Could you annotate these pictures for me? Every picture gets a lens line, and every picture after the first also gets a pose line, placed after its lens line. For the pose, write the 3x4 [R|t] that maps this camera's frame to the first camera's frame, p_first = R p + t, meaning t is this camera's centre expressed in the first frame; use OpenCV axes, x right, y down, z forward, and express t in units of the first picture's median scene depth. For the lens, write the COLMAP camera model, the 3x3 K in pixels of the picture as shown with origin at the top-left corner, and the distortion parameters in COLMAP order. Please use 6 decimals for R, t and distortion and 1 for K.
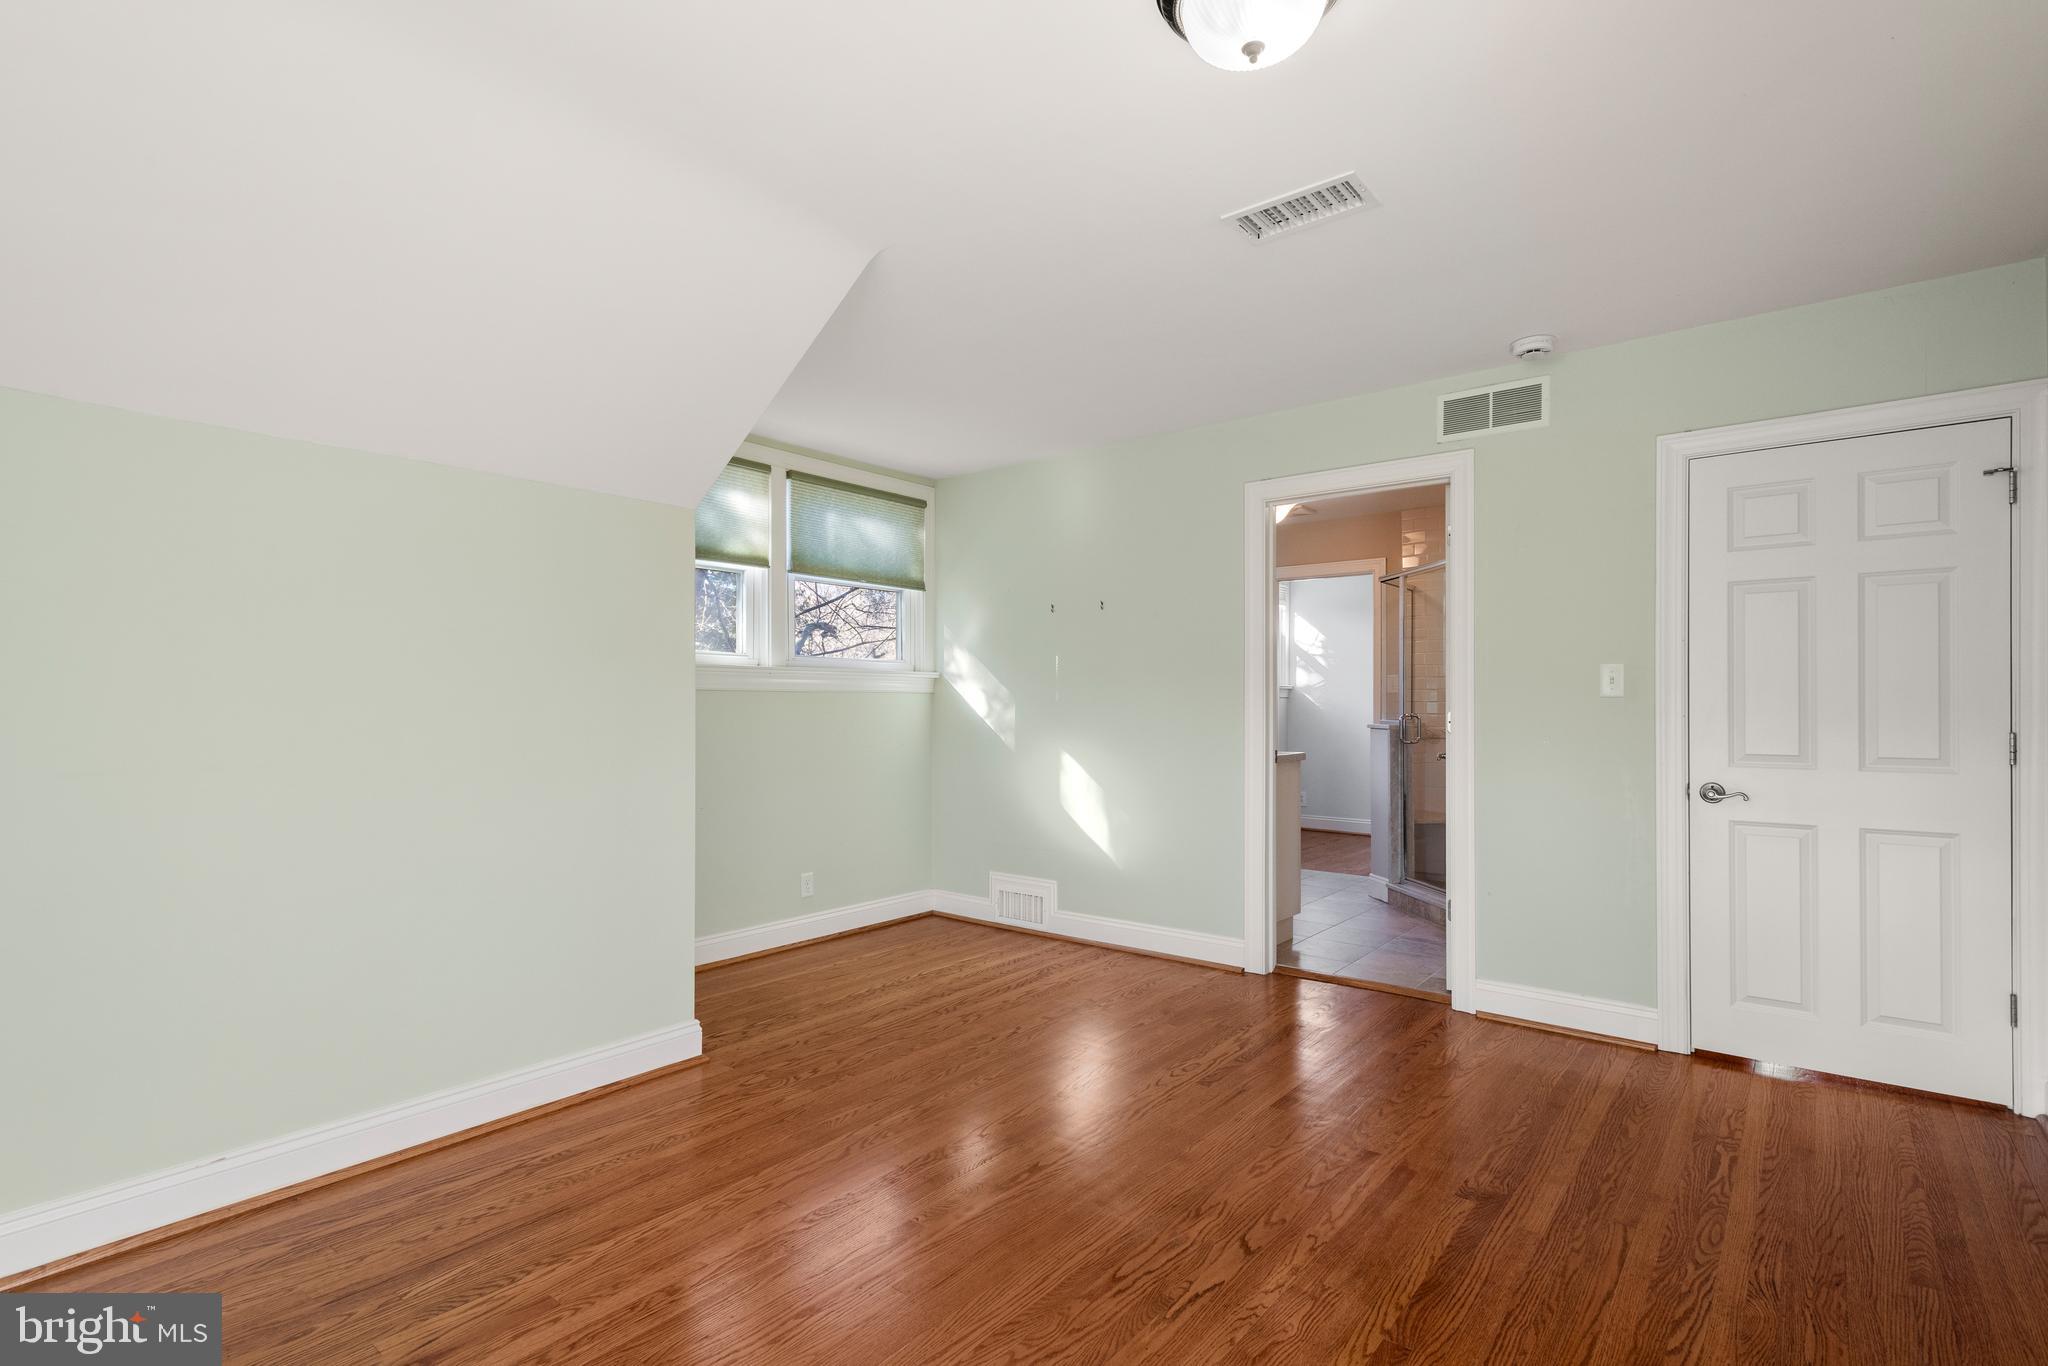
lens RADIAL K [[987.1, 0, 1026.0], [0, 987.1, 691.7], [0, 0, 1]] dist [0.011753, -0.002584]
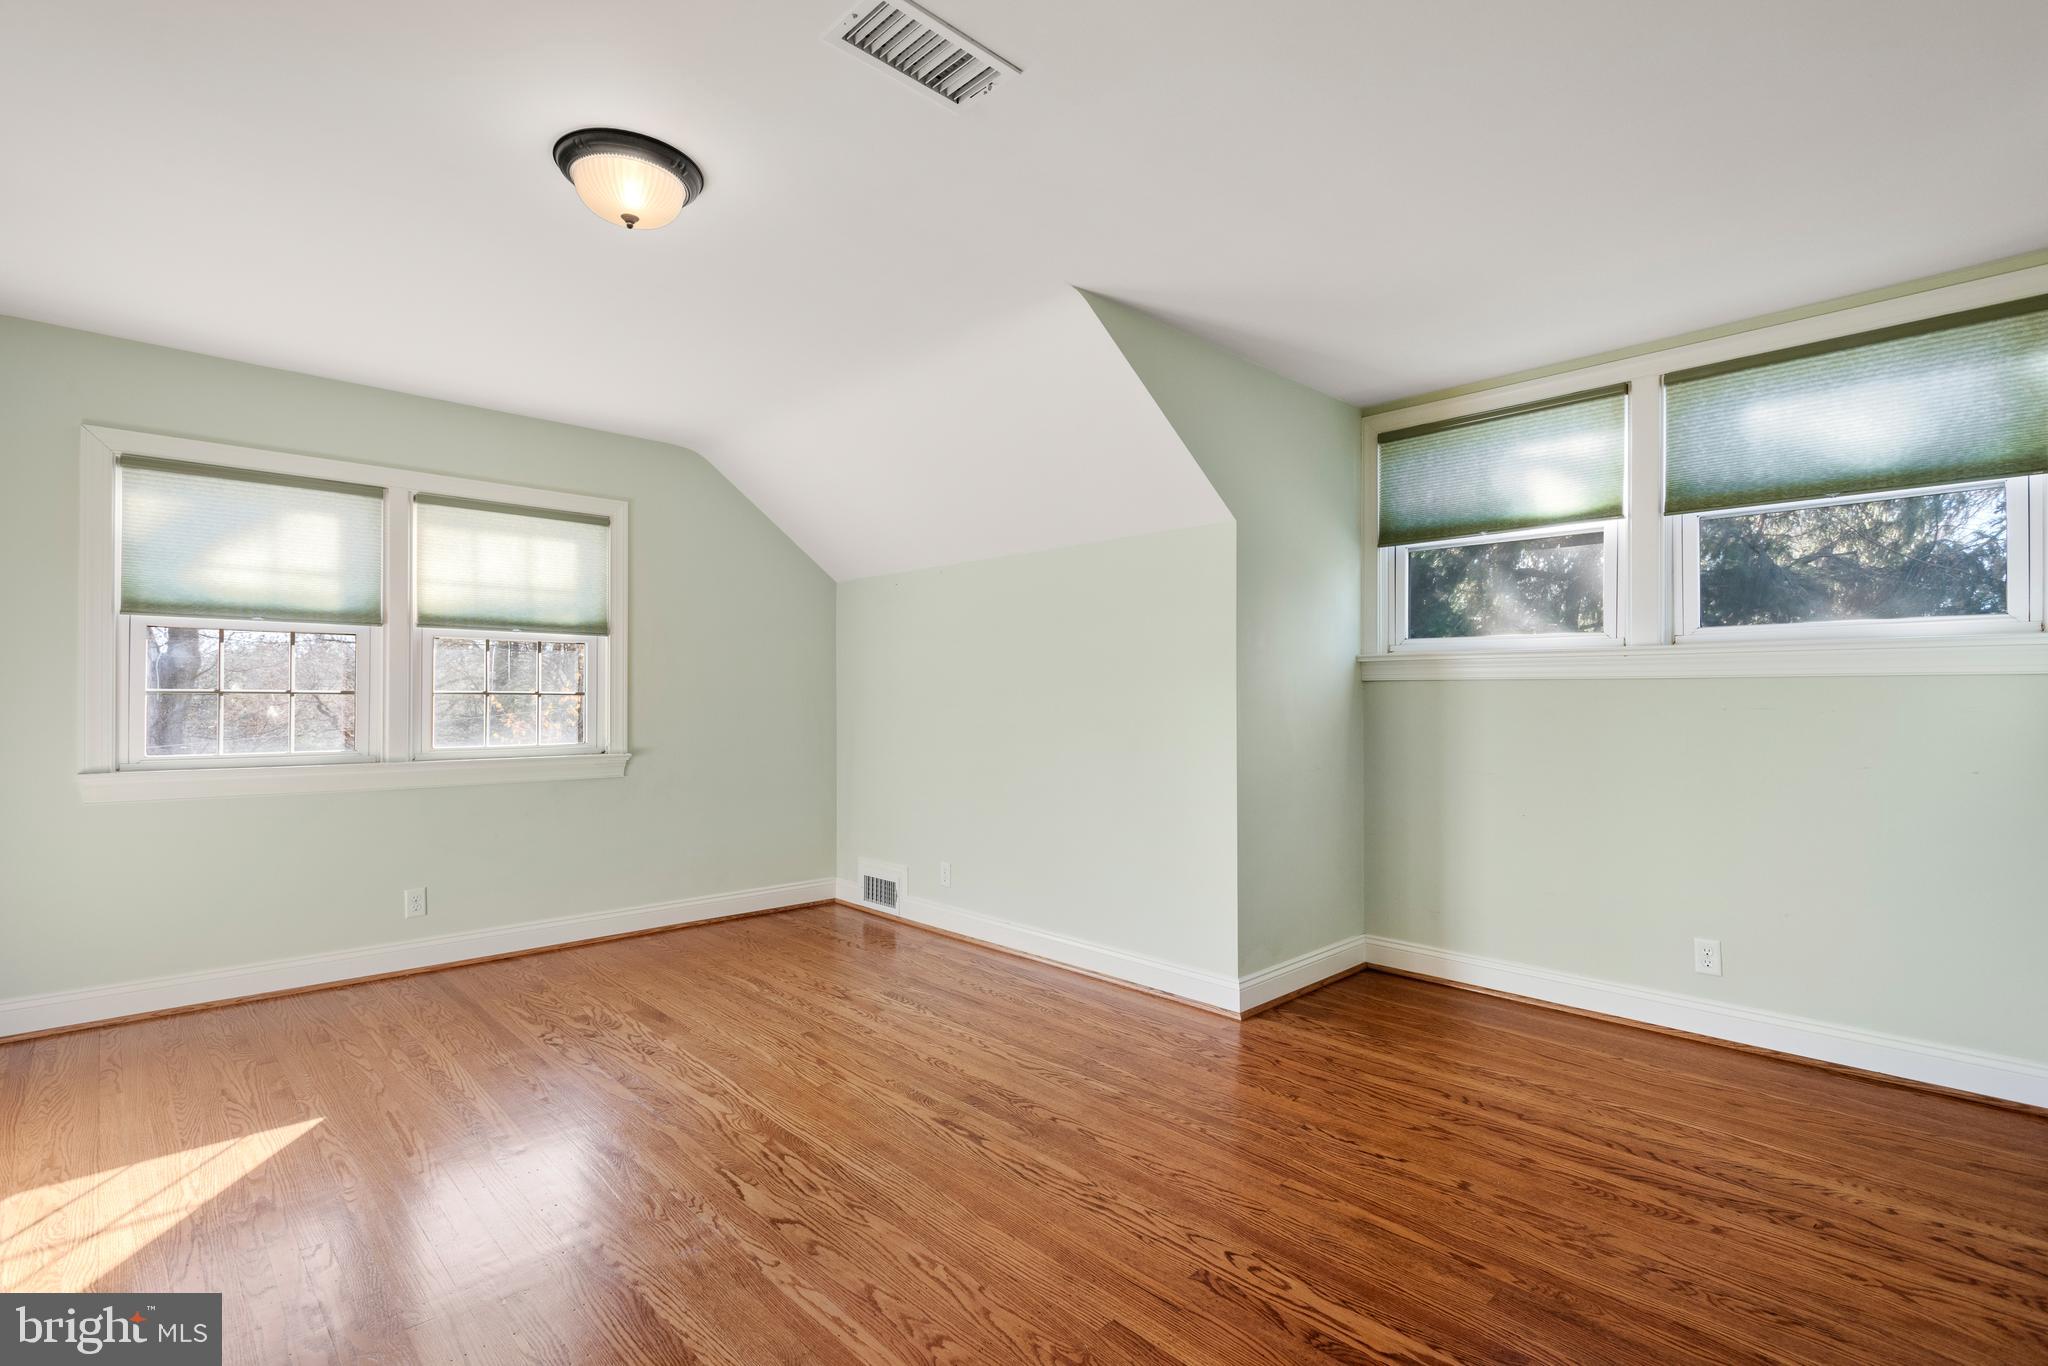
lens RADIAL K [[987.1, 0, 1026.6], [0, 987.1, 687.9], [0, 0, 1]] dist [0.011753, -0.002584]
pose [[-0.146520, -0.007250, -0.989181, 0.738422], [0.008052, 0.999931, -0.008522, 0.011707], [0.989175, -0.009214, -0.146452, 0.861132]]
